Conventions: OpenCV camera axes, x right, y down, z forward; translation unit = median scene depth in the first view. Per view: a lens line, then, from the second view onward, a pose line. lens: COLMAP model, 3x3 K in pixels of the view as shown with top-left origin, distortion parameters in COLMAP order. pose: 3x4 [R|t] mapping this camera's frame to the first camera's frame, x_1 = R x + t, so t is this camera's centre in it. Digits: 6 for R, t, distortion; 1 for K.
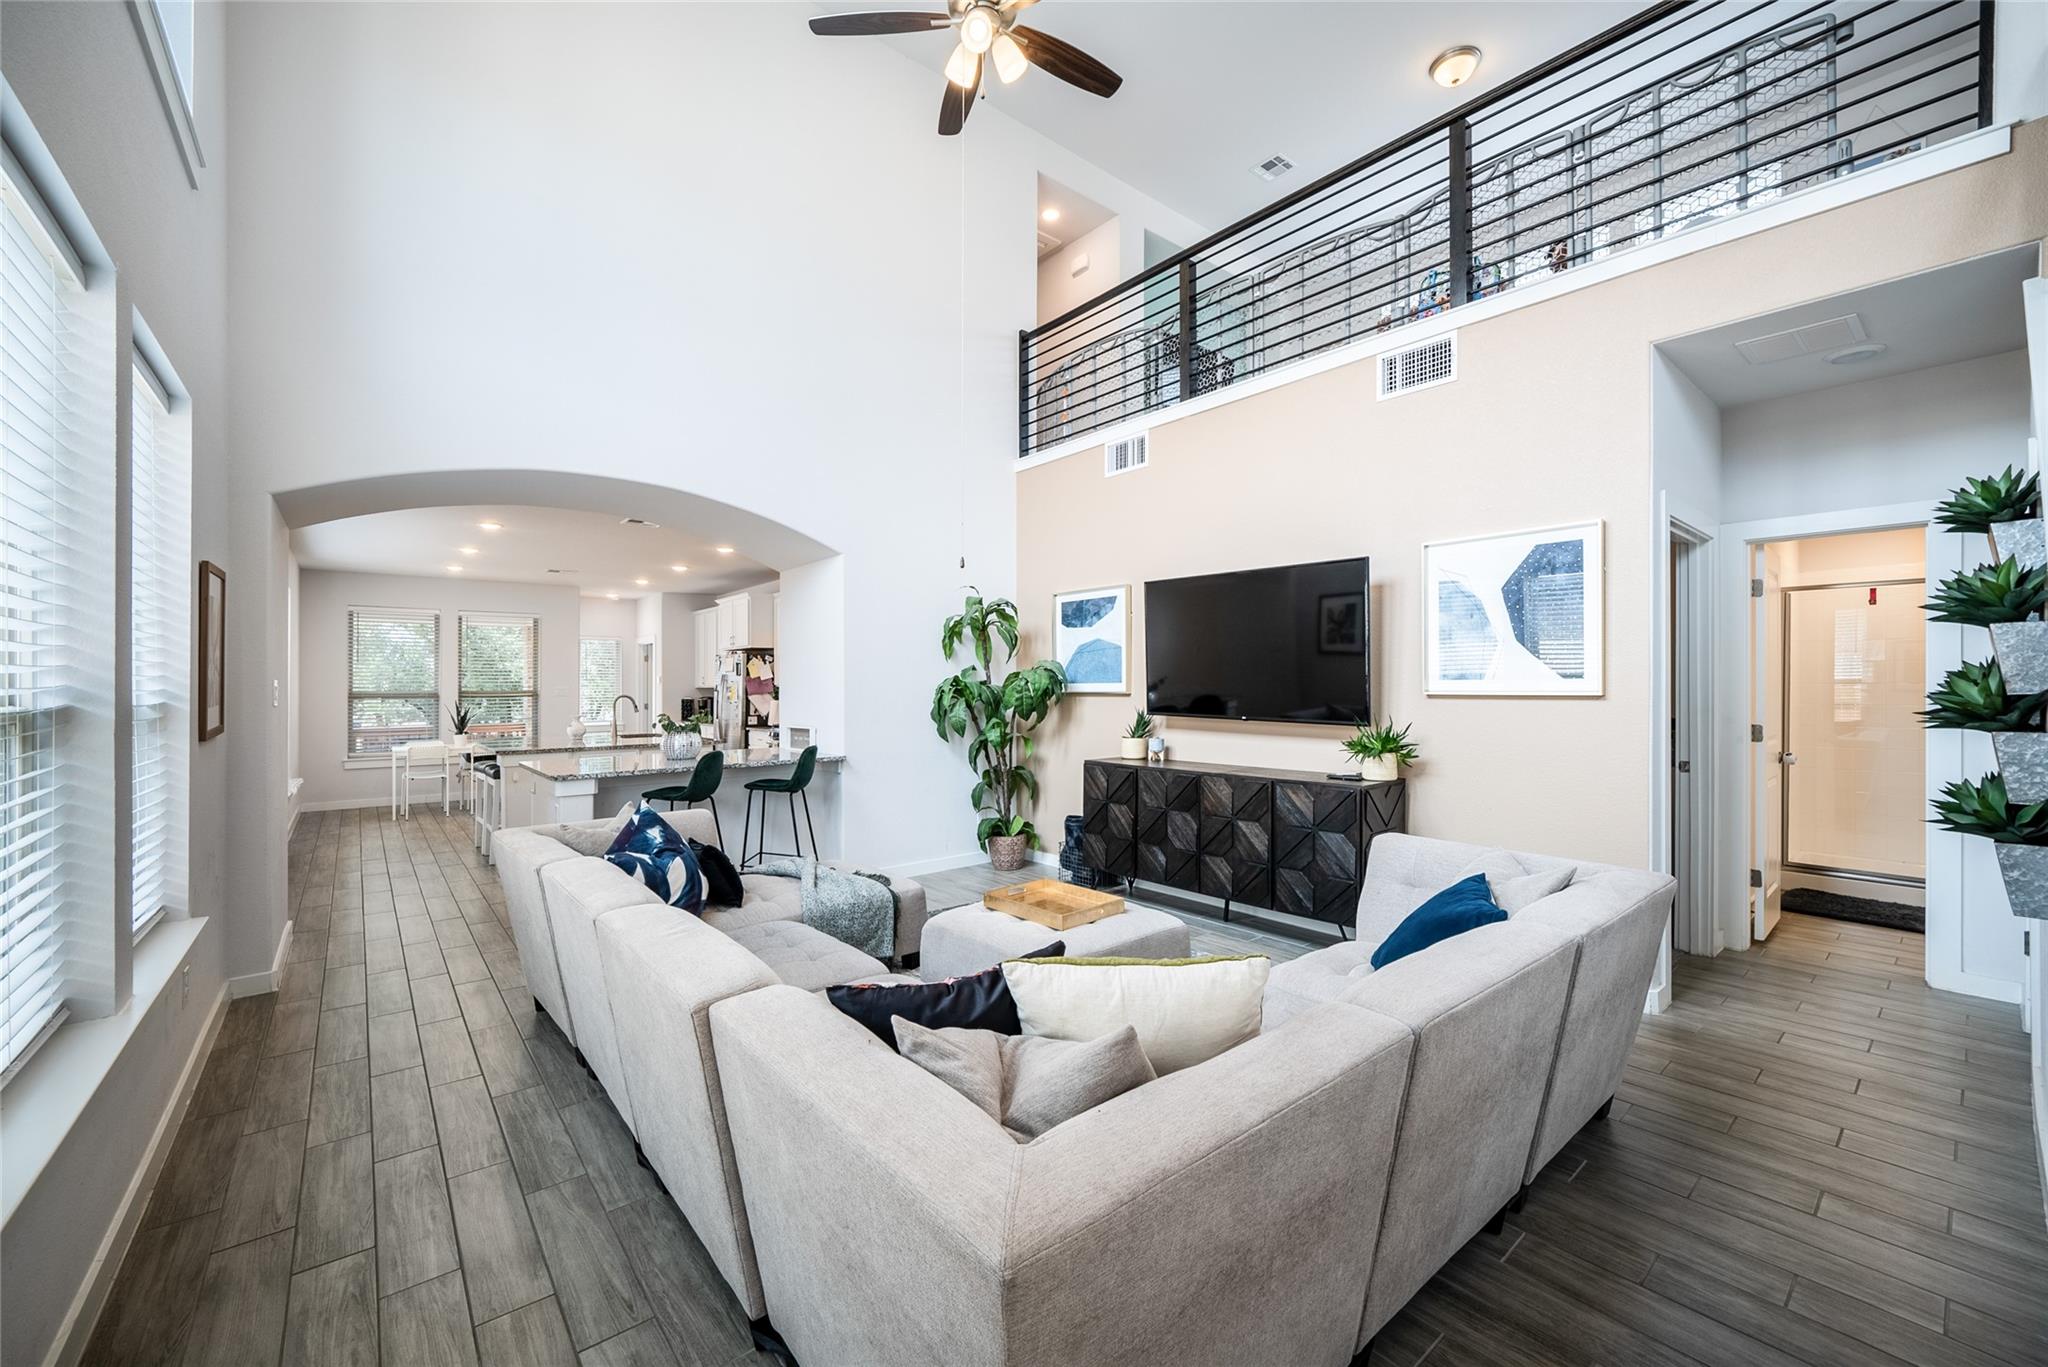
lens RADIAL K [[806.1, 0, 1031.9], [0, 806.1, 660.0], [0, 0, 1]] dist [-0.014979, 0.000130]
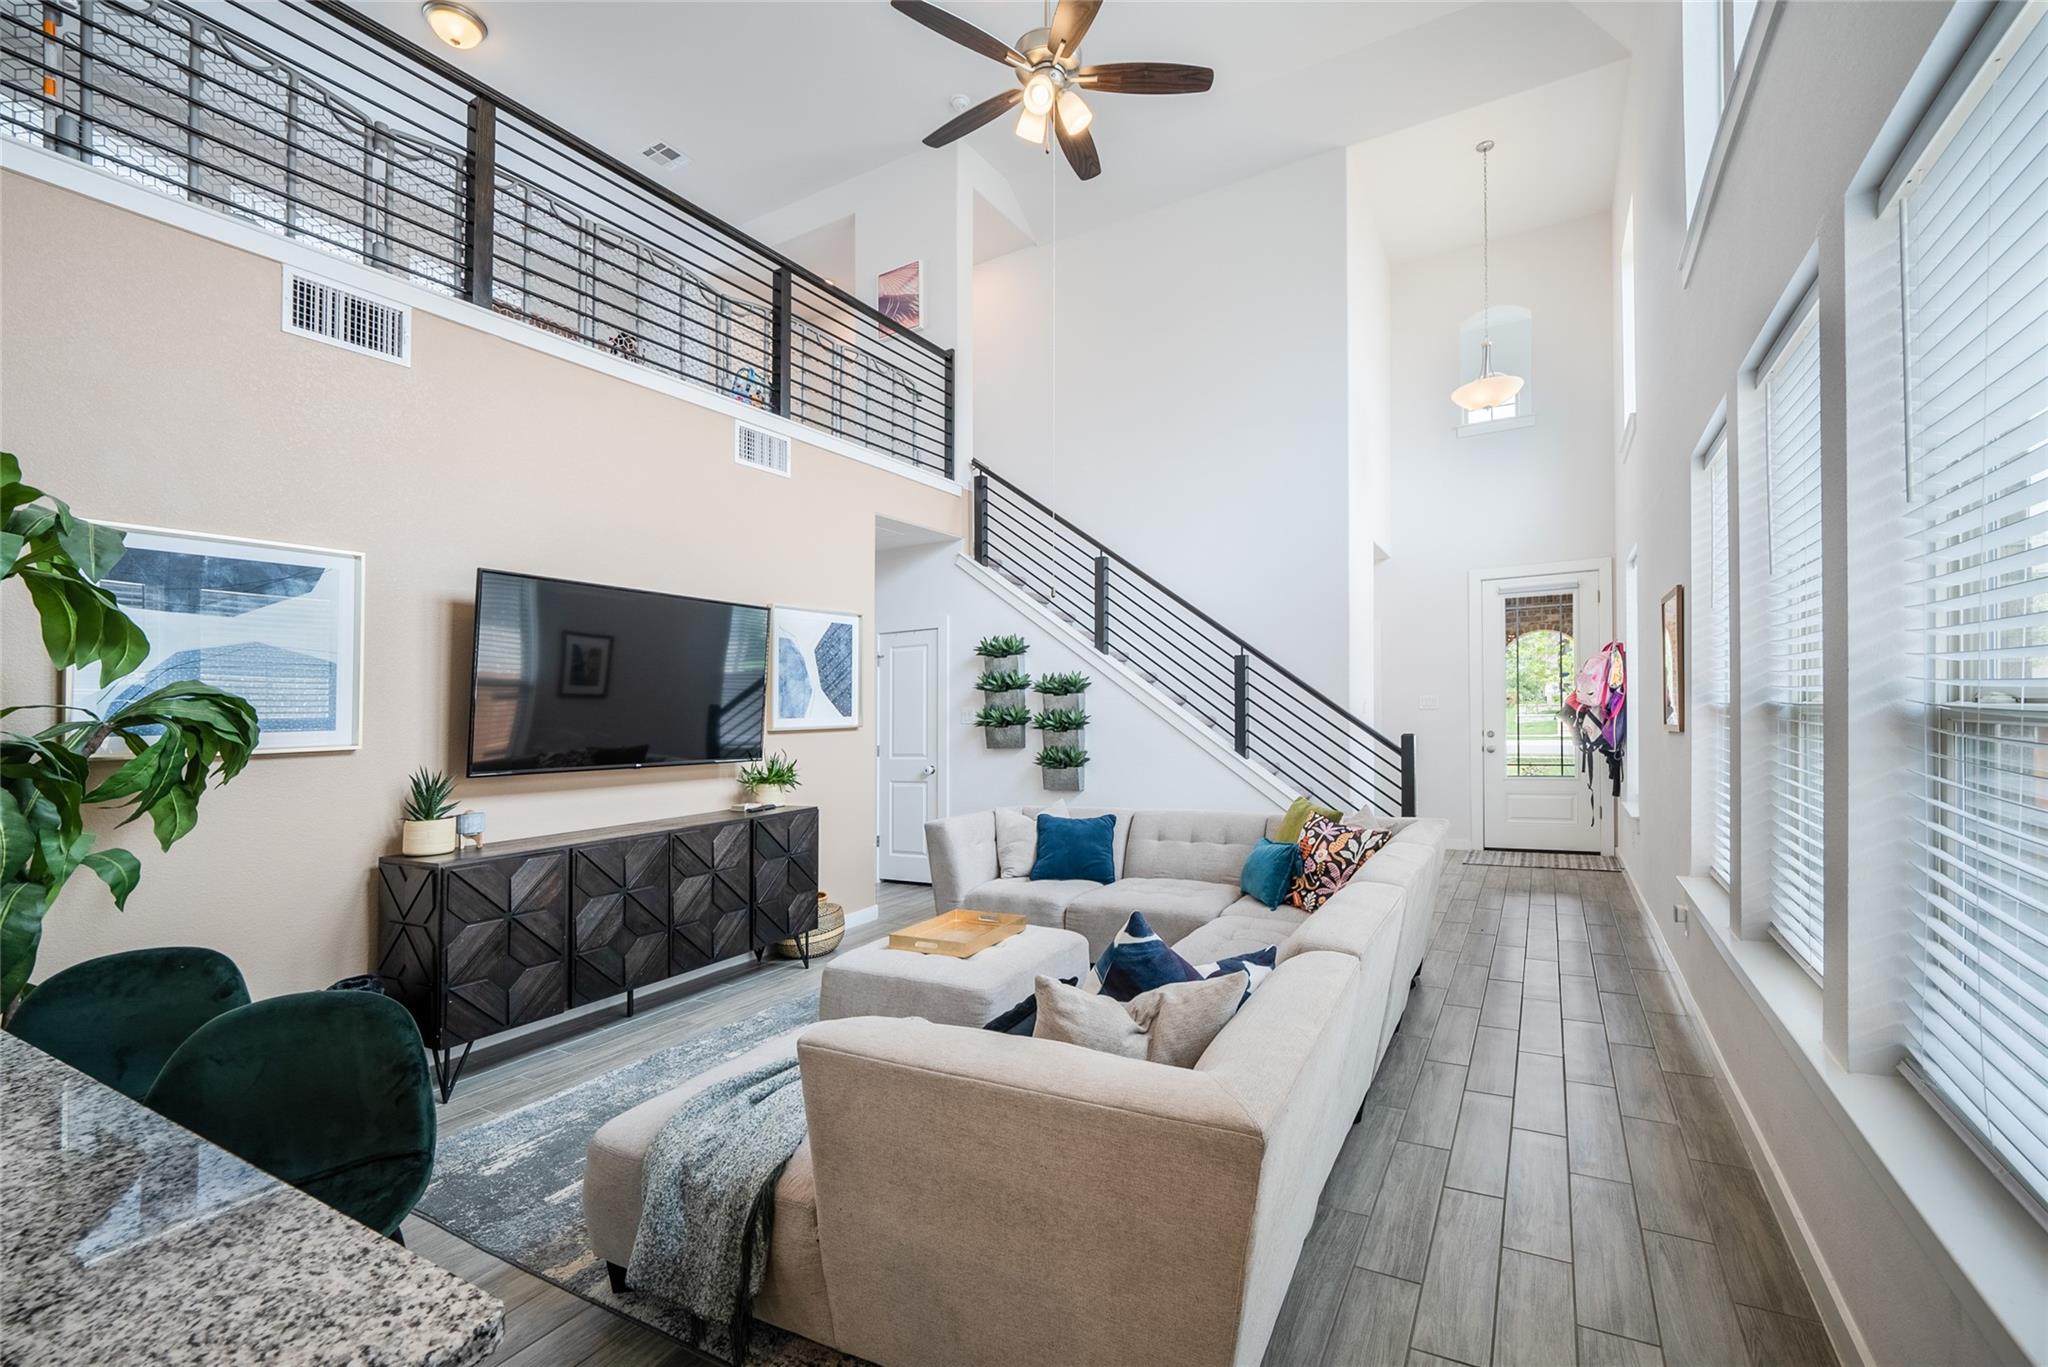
lens RADIAL K [[923.0, 0, 1028.3], [0, 923.0, 719.9], [0, 0, 1]] dist [-0.000992, -0.000215]
pose [[-0.356409, 0.002178, 0.934327, -0.860020], [-0.004061, 0.999984, -0.003880, 0.028170], [-0.934321, -0.005177, -0.356395, 1.056138]]
